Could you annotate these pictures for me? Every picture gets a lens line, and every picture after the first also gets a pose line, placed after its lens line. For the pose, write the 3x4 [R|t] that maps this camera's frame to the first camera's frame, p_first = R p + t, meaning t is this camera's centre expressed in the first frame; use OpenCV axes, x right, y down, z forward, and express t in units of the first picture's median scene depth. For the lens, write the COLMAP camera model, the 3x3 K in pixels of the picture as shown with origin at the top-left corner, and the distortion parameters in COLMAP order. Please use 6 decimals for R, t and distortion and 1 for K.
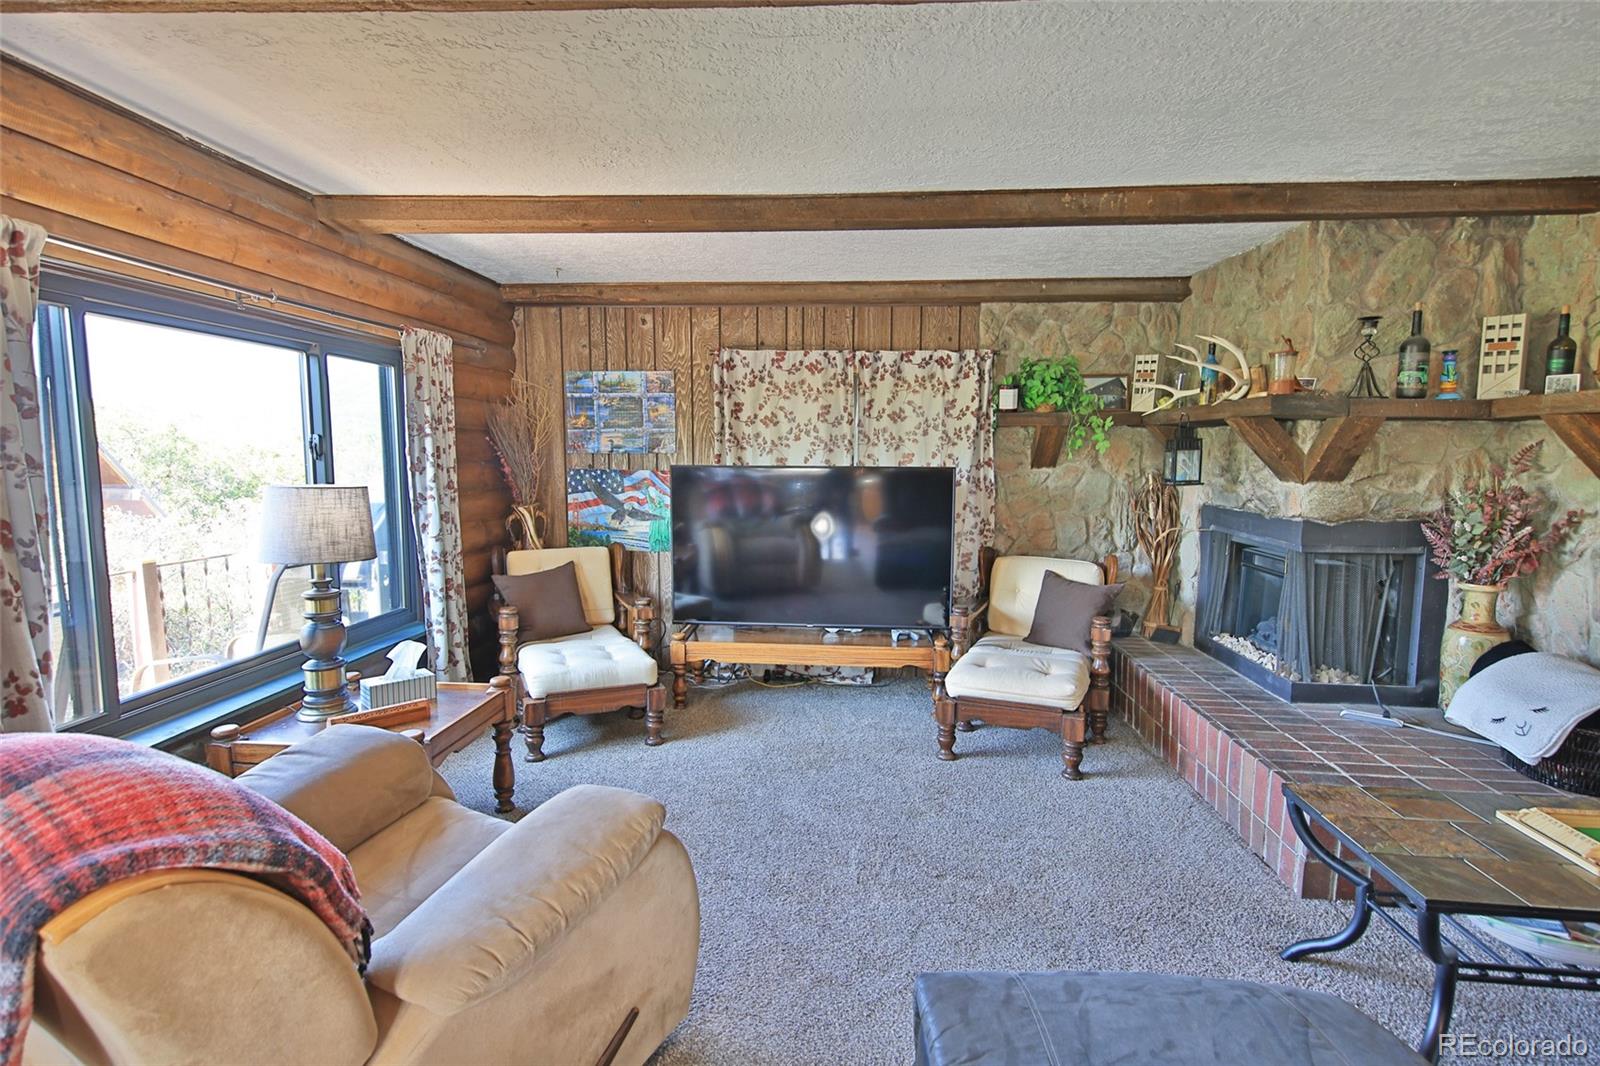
lens RADIAL K [[807.5, 0, 798.1], [0, 807.5, 536.4], [0, 0, 1]] dist [0.004371, -0.000013]
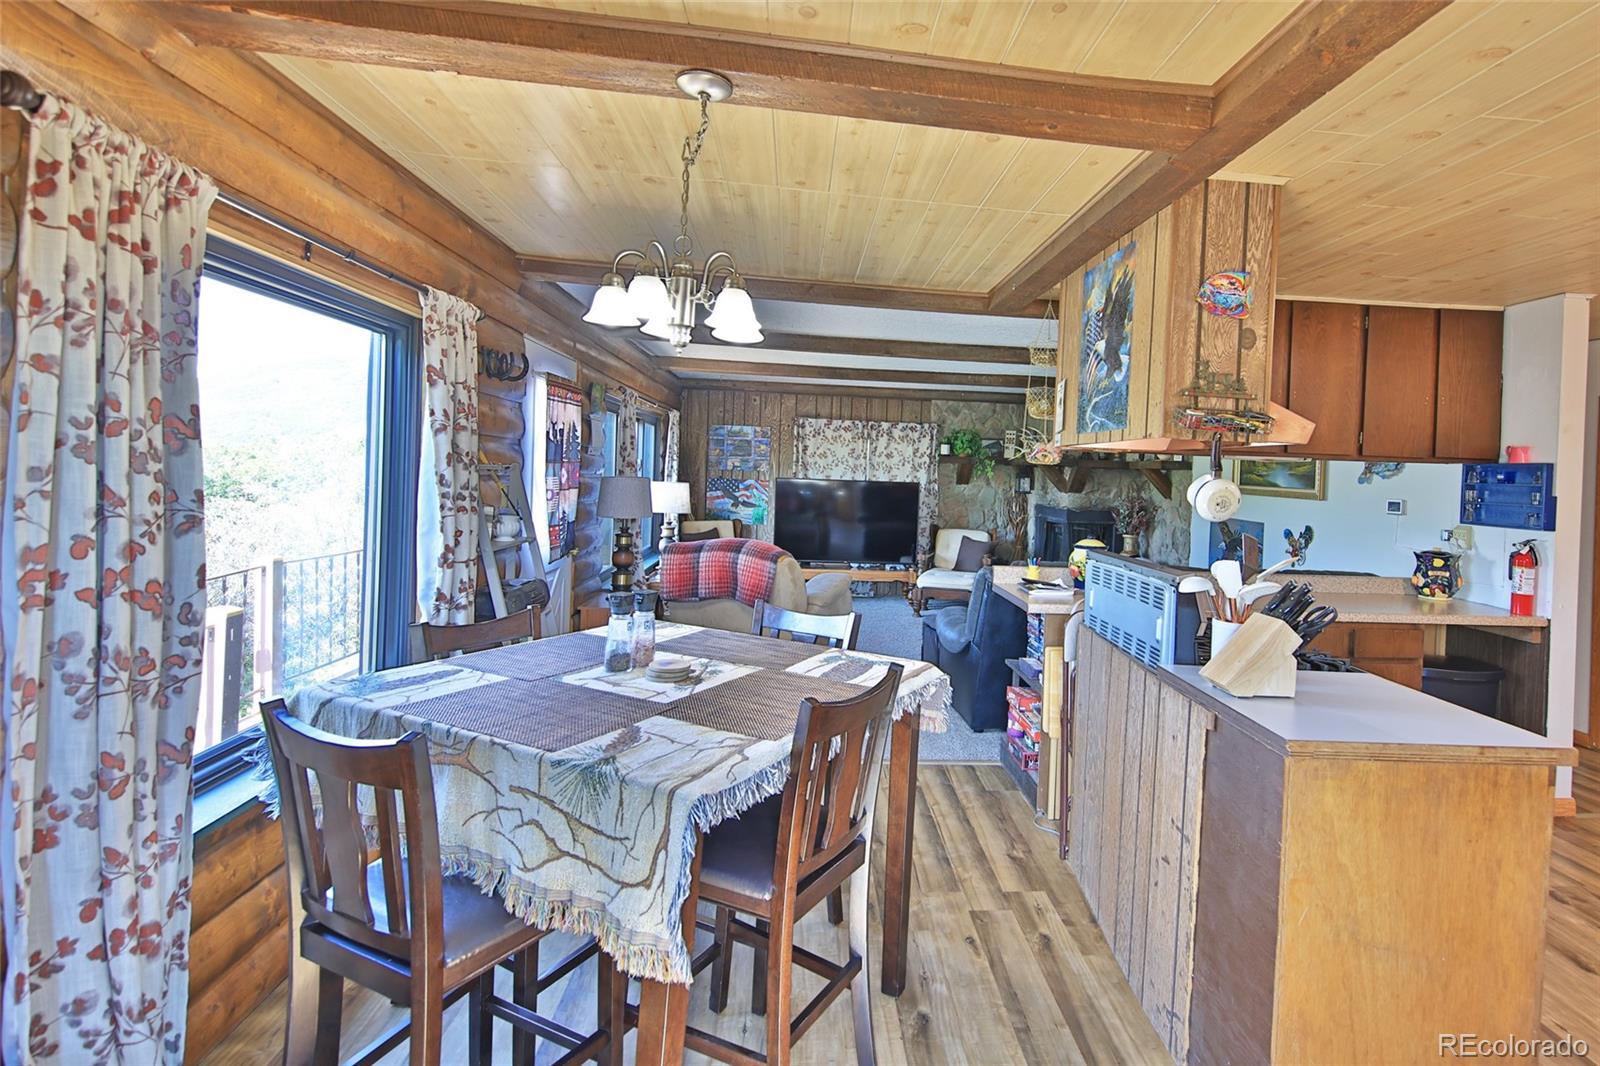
lens RADIAL K [[733.2, 0, 863.1], [0, 733.2, 488.7], [0, 0, 1]] dist [0.012886, -0.004820]
pose [[0.987734, 0.026328, 0.153912, -0.207426], [-0.014530, 0.996904, -0.077276, 0.066440], [-0.155470, 0.074092, 0.985058, -0.714407]]
